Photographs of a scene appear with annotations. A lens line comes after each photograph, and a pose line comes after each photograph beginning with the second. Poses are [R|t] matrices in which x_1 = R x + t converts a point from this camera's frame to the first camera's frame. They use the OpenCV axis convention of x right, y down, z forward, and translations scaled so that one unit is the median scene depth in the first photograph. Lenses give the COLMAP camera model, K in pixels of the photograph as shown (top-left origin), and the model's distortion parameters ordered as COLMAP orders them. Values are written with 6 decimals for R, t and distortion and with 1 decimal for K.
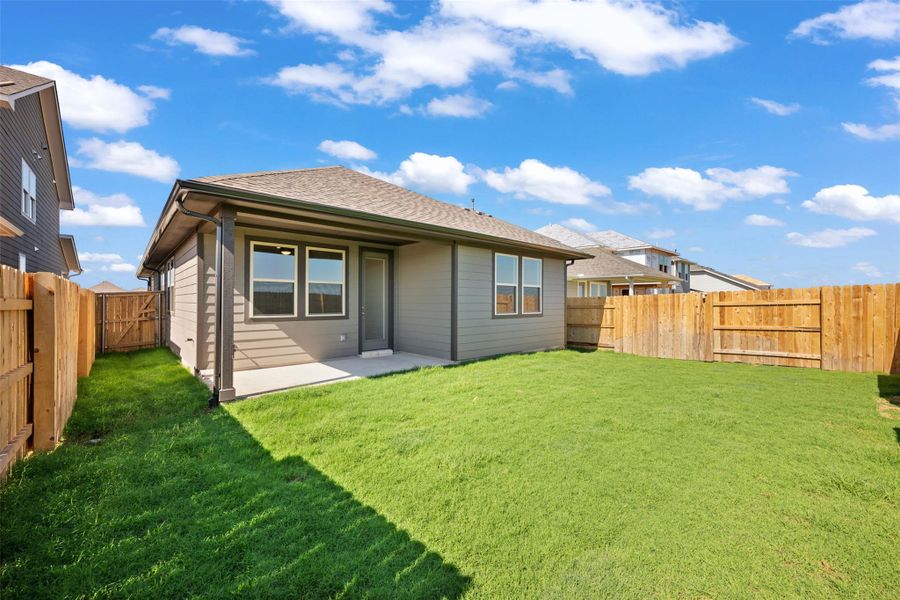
lens RADIAL K [[357.9, 0, 445.0], [0, 357.9, 300.7], [0, 0, 1]] dist [-0.001051, 0.000057]
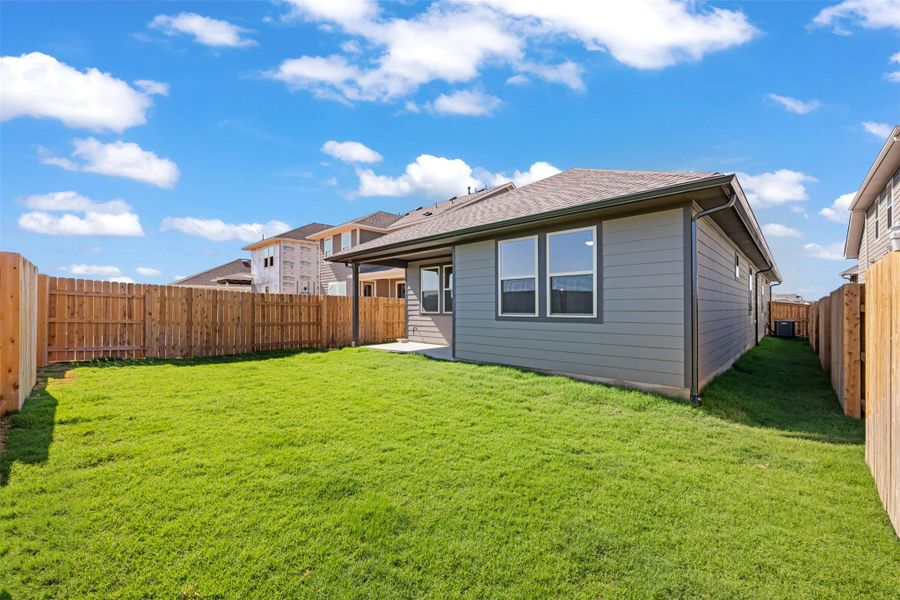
lens RADIAL K [[357.9, 0, 445.0], [0, 357.9, 300.7], [0, 0, 1]] dist [-0.001051, 0.000057]
pose [[0.063632, -0.020019, -0.997773, 0.973843], [0.007431, 0.999781, -0.019585, 0.019981], [0.997946, -0.006168, 0.063767, 0.828690]]
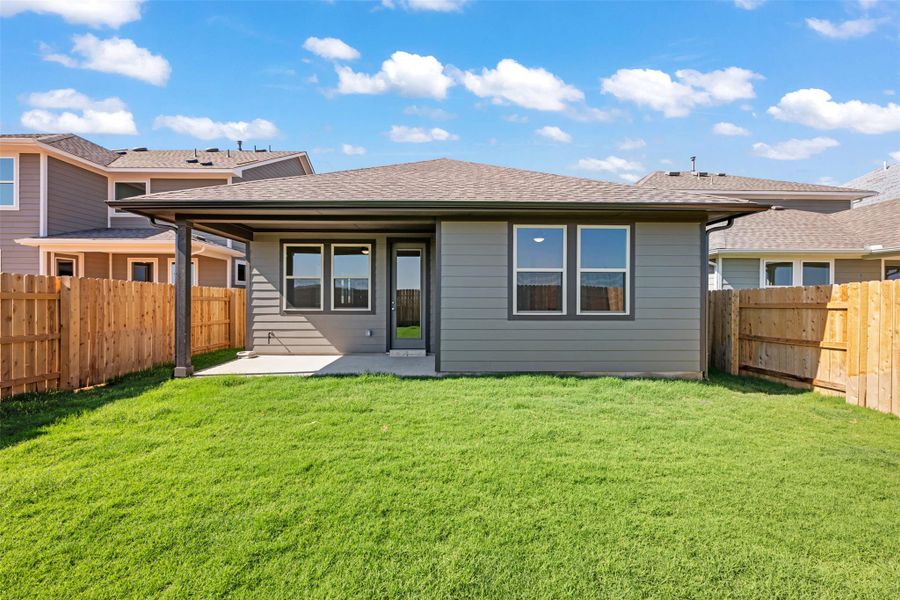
lens RADIAL K [[348.8, 0, 450.0], [0, 348.8, 300.0], [0, 0, 1]] dist [-0.000715, -0.000187]
pose [[0.756796, 0.001380, -0.653650, 0.493132], [0.001325, 0.999992, 0.003645, 0.009120], [0.653650, -0.003624, 0.756788, 0.410869]]
